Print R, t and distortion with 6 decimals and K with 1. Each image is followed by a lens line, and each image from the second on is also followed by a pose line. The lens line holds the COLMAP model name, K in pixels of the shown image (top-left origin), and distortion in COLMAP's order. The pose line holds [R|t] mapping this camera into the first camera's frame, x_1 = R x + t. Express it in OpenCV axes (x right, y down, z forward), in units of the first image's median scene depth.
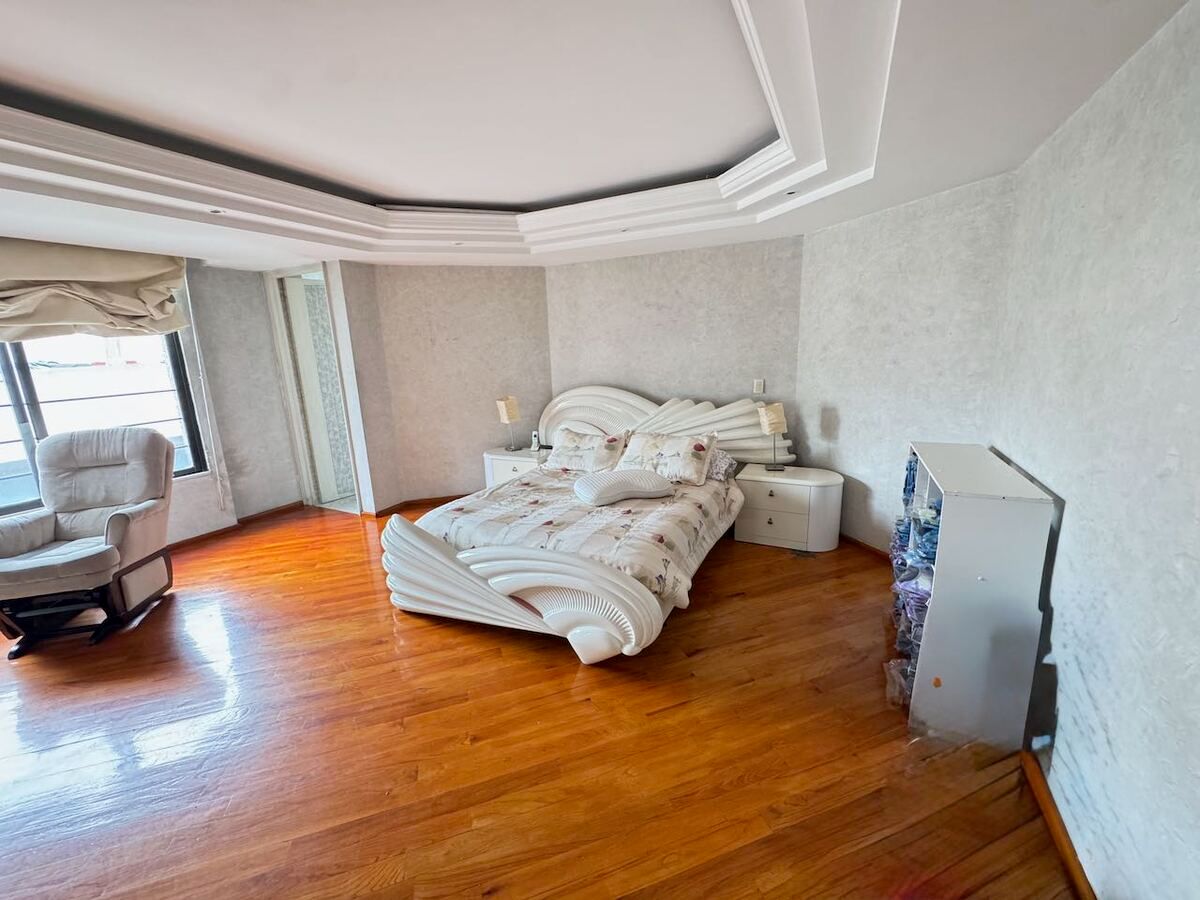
lens RADIAL K [[476.2, 0, 603.4], [0, 476.2, 448.3], [0, 0, 1]] dist [-0.001763, -0.000388]
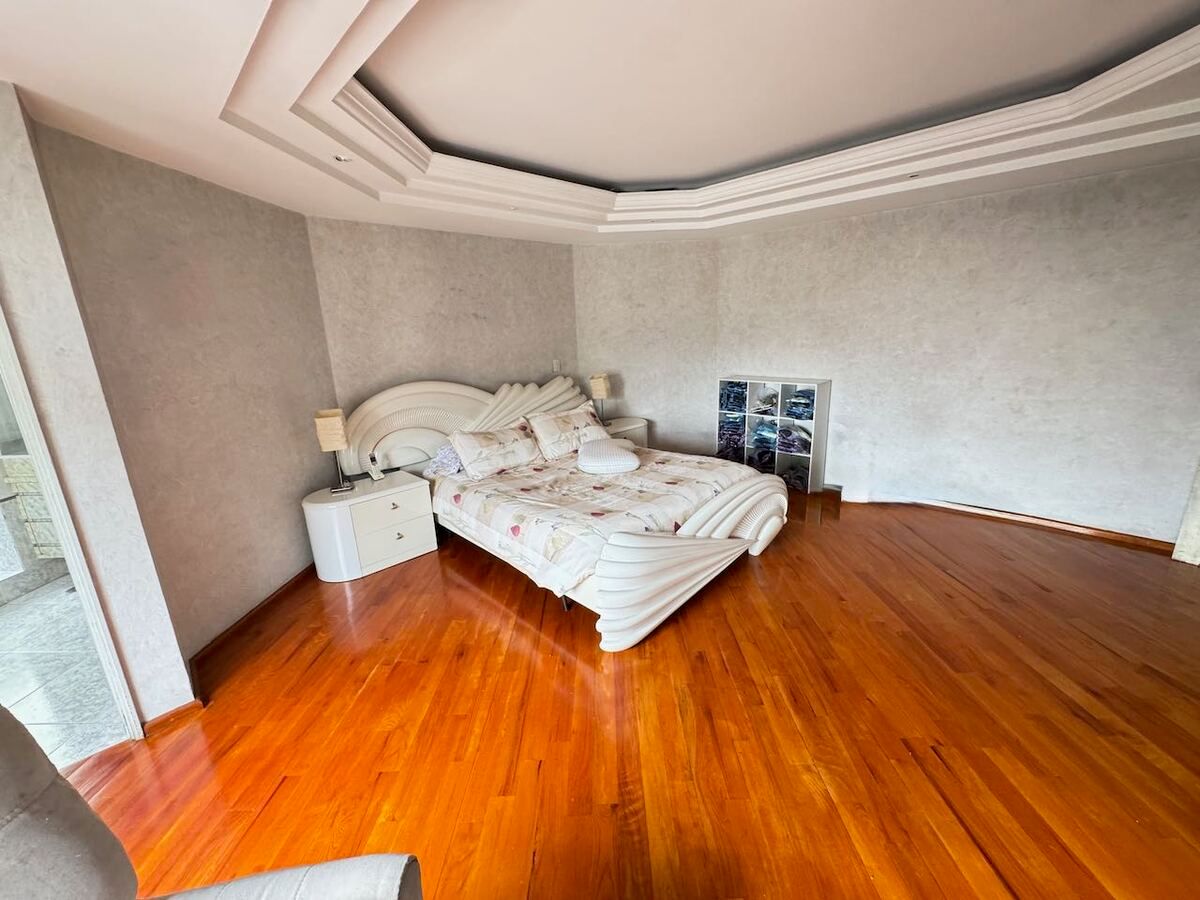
lens RADIAL K [[476.2, 0, 601.9], [0, 476.2, 447.2], [0, 0, 1]] dist [-0.001763, -0.000388]
pose [[0.336278, -0.214056, 0.917113, -0.816029], [0.227062, 0.963526, 0.141632, -0.080400], [-0.913980, 0.160614, 0.372617, 0.509471]]
